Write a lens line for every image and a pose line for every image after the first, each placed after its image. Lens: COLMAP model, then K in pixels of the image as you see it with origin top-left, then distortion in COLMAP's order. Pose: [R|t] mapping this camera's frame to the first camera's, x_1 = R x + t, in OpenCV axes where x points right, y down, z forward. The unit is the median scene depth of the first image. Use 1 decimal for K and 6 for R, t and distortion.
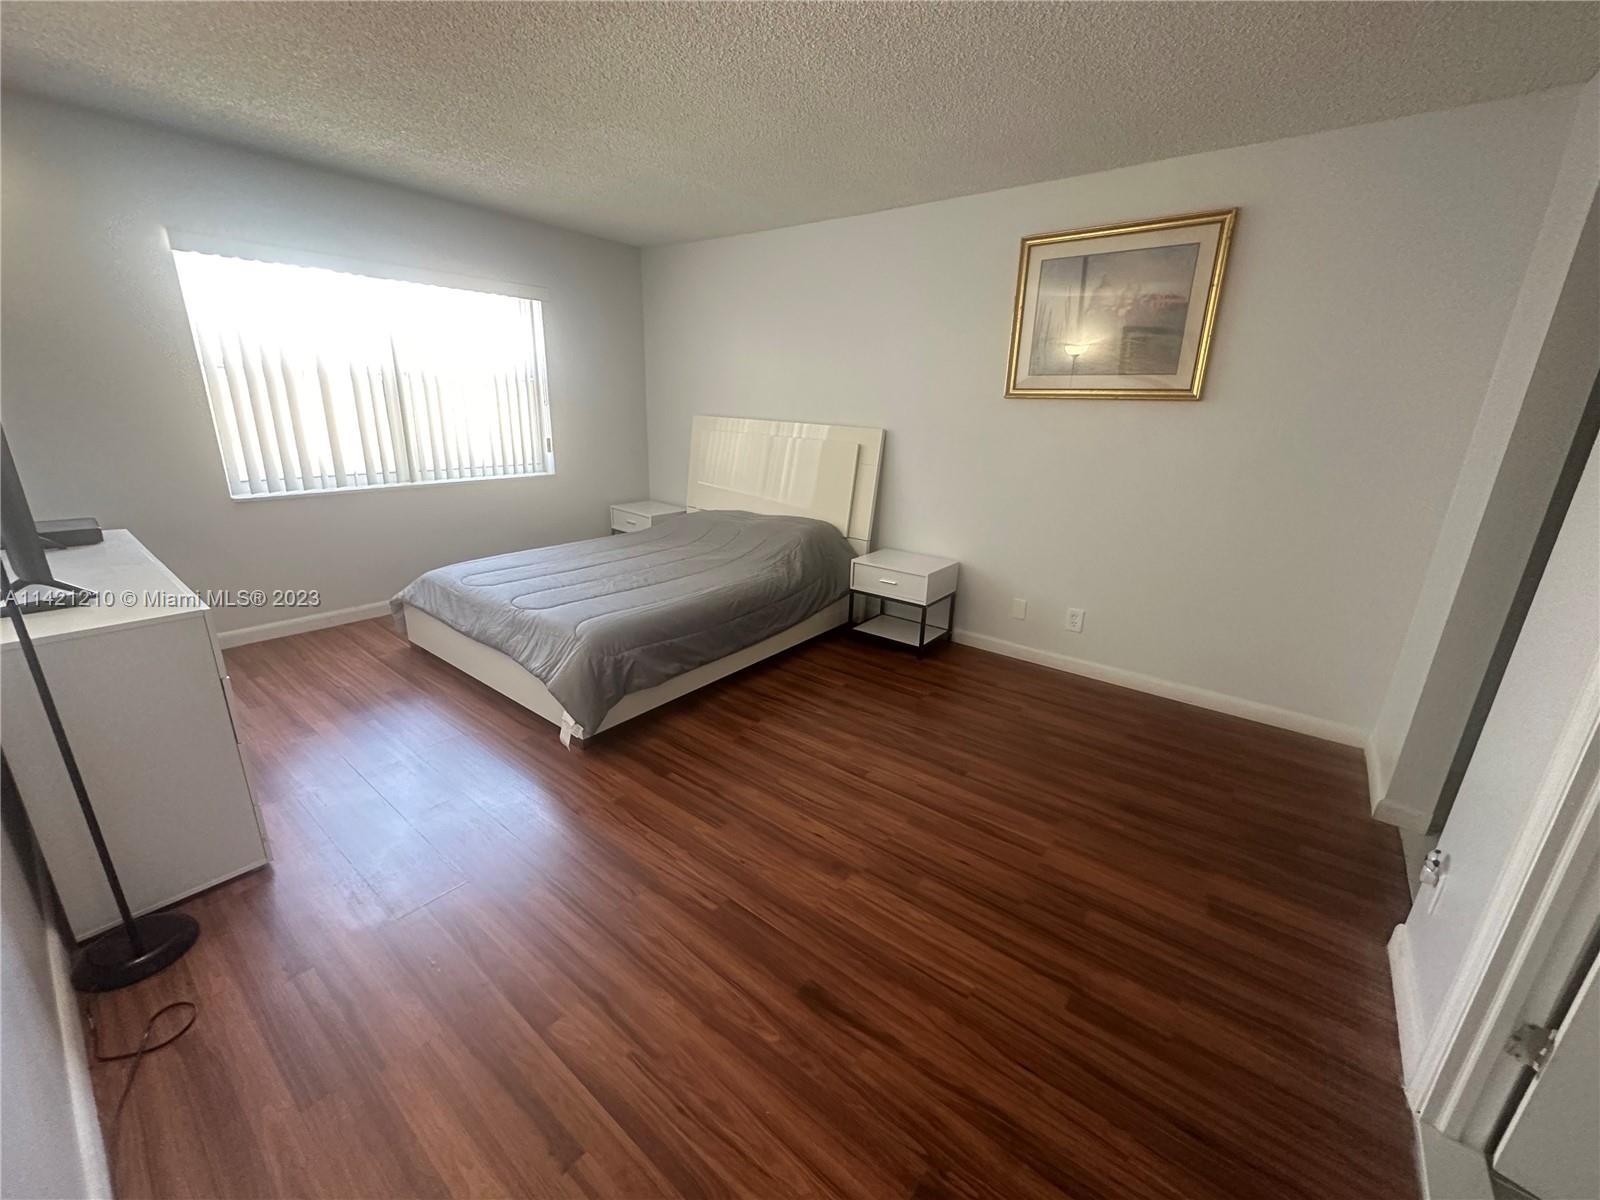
lens RADIAL K [[644.3, 0, 792.6], [0, 644.3, 600.9], [0, 0, 1]] dist [-0.000092, 0.001019]
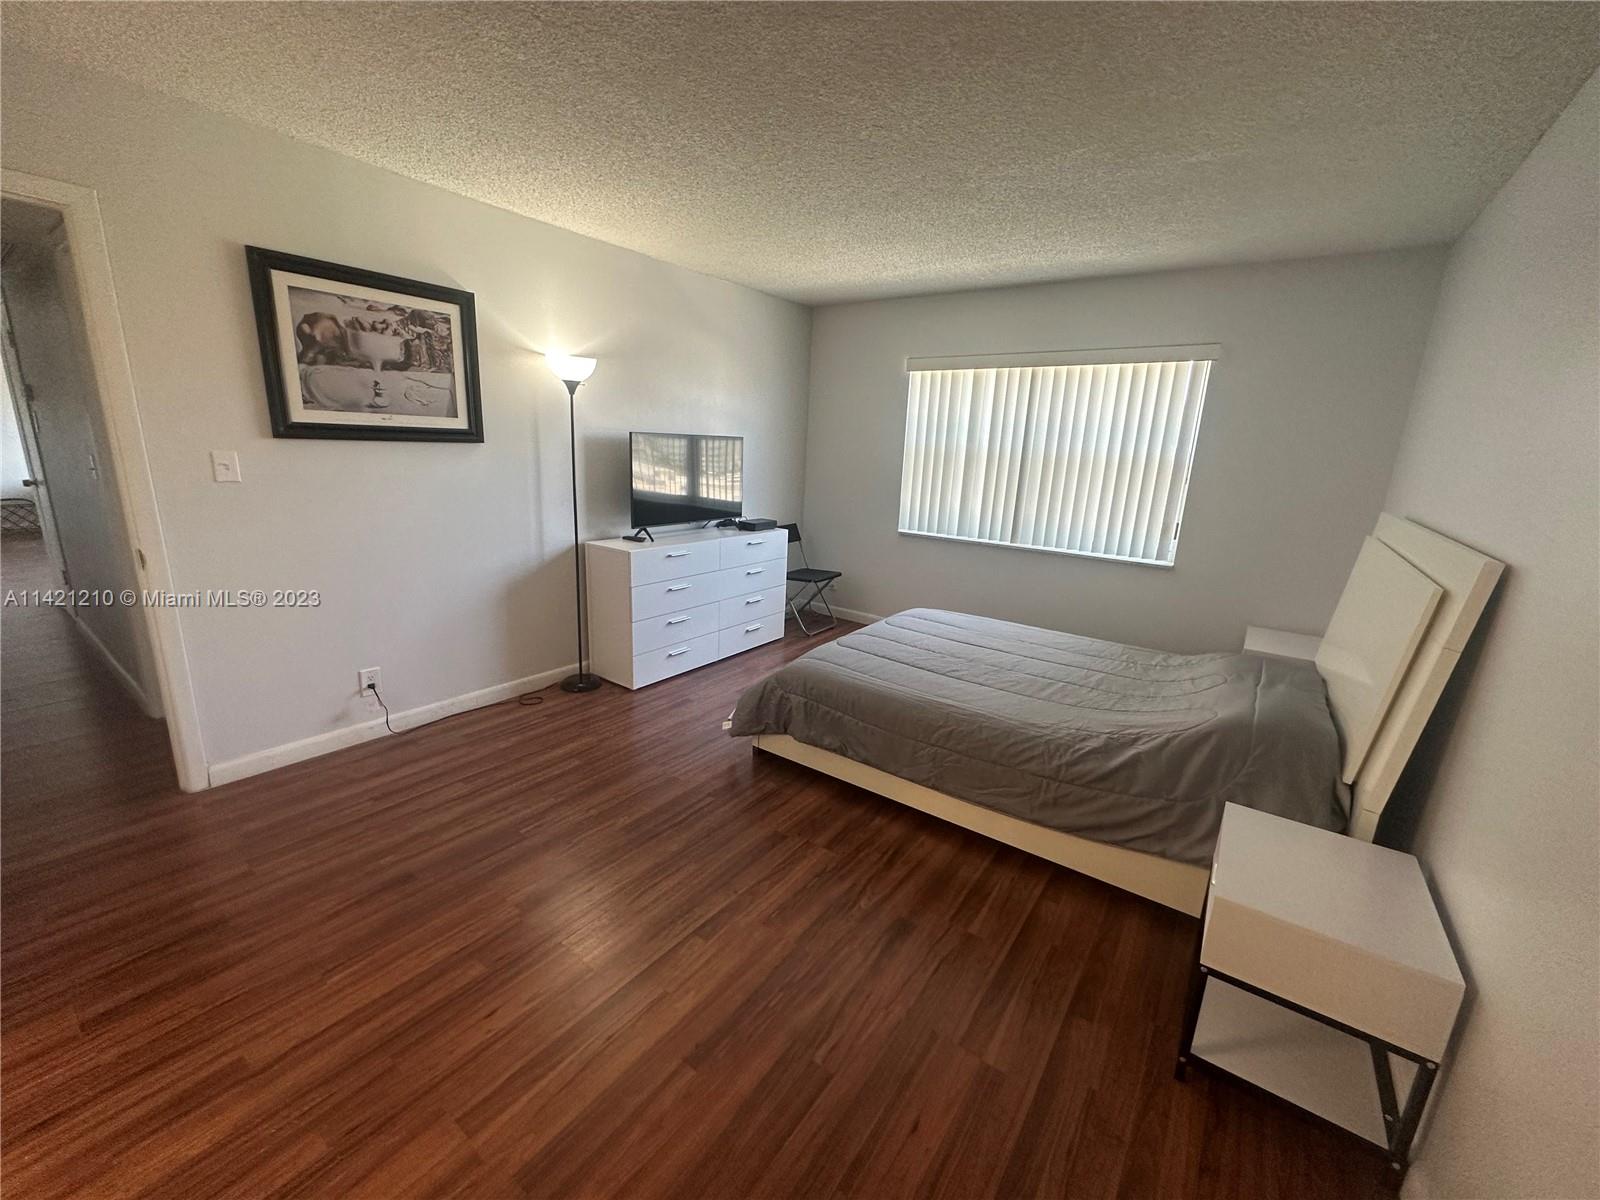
lens RADIAL K [[644.3, 0, 805.8], [0, 644.3, 599.4], [0, 0, 1]] dist [-0.000092, 0.001019]
pose [[0.036997, 0.212188, -0.976528, 0.641925], [-0.339286, 0.921818, 0.187446, -0.233846], [0.939955, 0.324387, 0.106097, 0.756205]]
